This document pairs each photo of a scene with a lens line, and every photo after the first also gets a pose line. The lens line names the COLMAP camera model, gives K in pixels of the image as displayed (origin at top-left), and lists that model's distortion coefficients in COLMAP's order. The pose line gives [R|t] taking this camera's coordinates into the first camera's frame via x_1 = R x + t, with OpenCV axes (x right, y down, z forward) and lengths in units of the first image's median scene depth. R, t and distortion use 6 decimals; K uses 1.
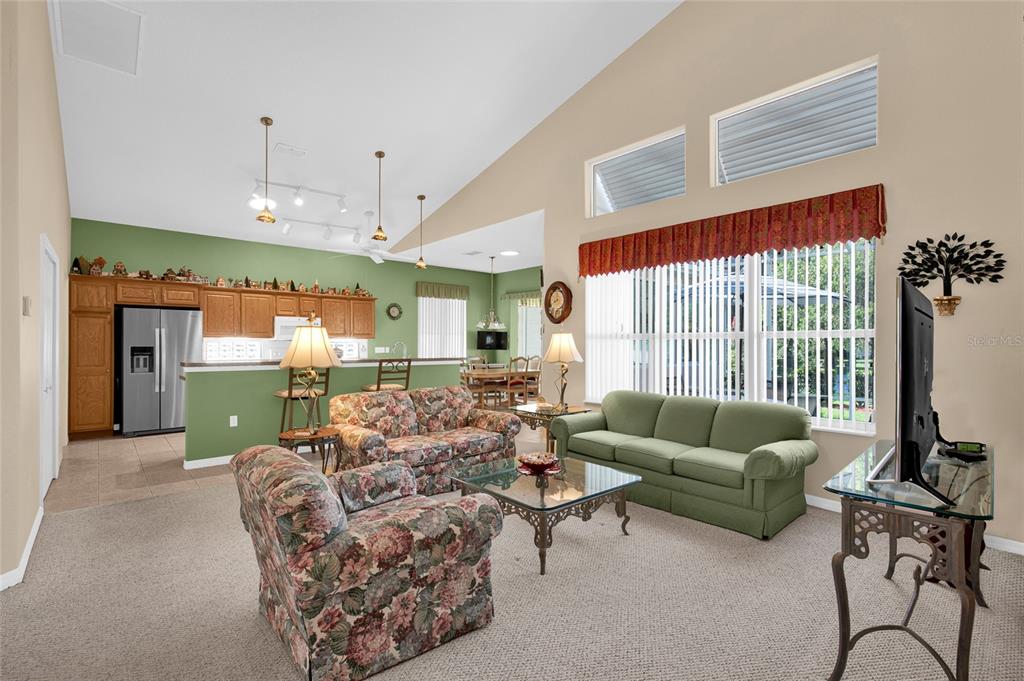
lens RADIAL K [[471.8, 0, 510.2], [0, 471.8, 343.0], [0, 0, 1]] dist [-0.005219, -0.001164]
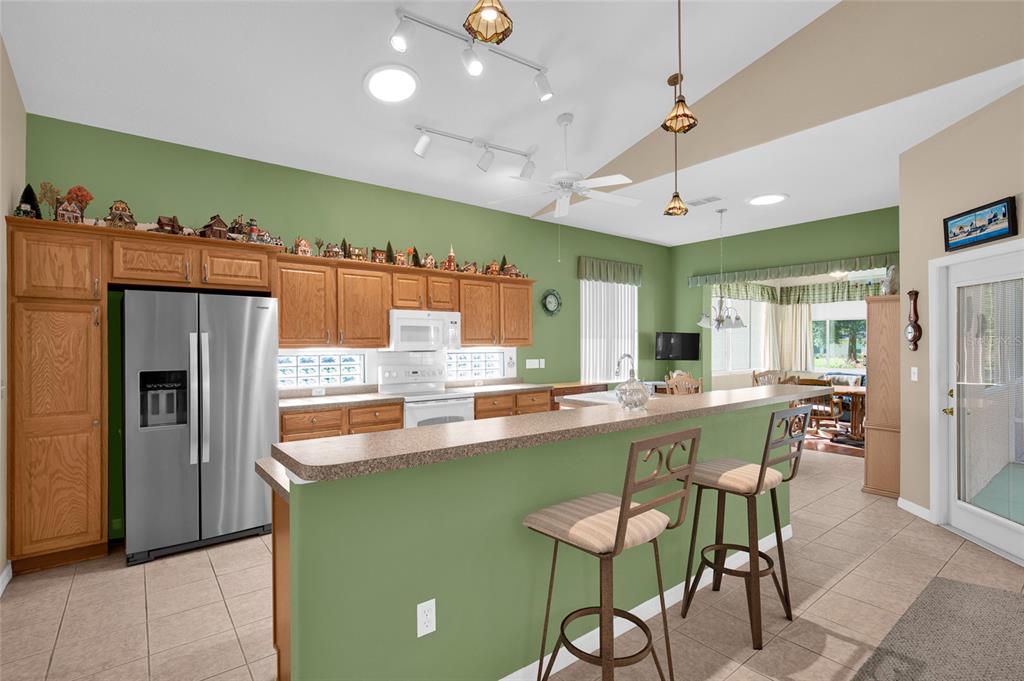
lens RADIAL K [[485.9, 0, 514.0], [0, 485.9, 341.9], [0, 0, 1]] dist [-0.018055, 0.003475]
pose [[0.998555, -0.009618, -0.052878, -0.345129], [0.009318, 0.999939, -0.005917, -0.013616], [0.052932, 0.005416, 0.998583, 0.456448]]
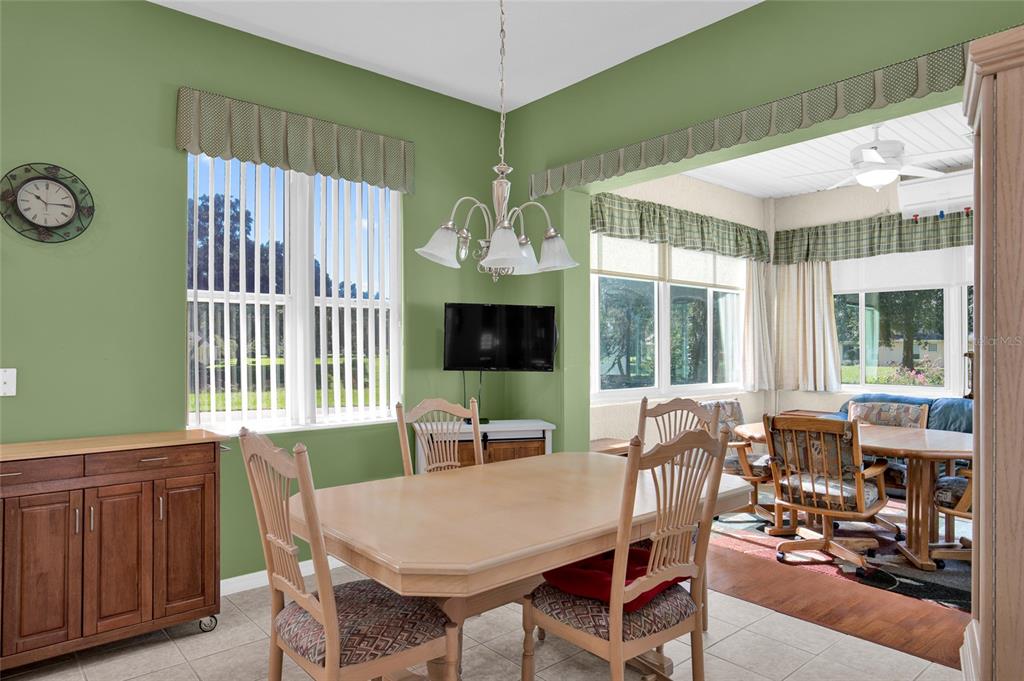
lens RADIAL K [[625.8, 0, 513.1], [0, 625.8, 341.9], [0, 0, 1]] dist [-0.010229, -0.002060]
pose [[0.999902, -0.012902, -0.005429, -0.041418], [0.012818, 0.999800, -0.015351, 0.004922], [0.005626, 0.015279, 0.999867, 0.944001]]
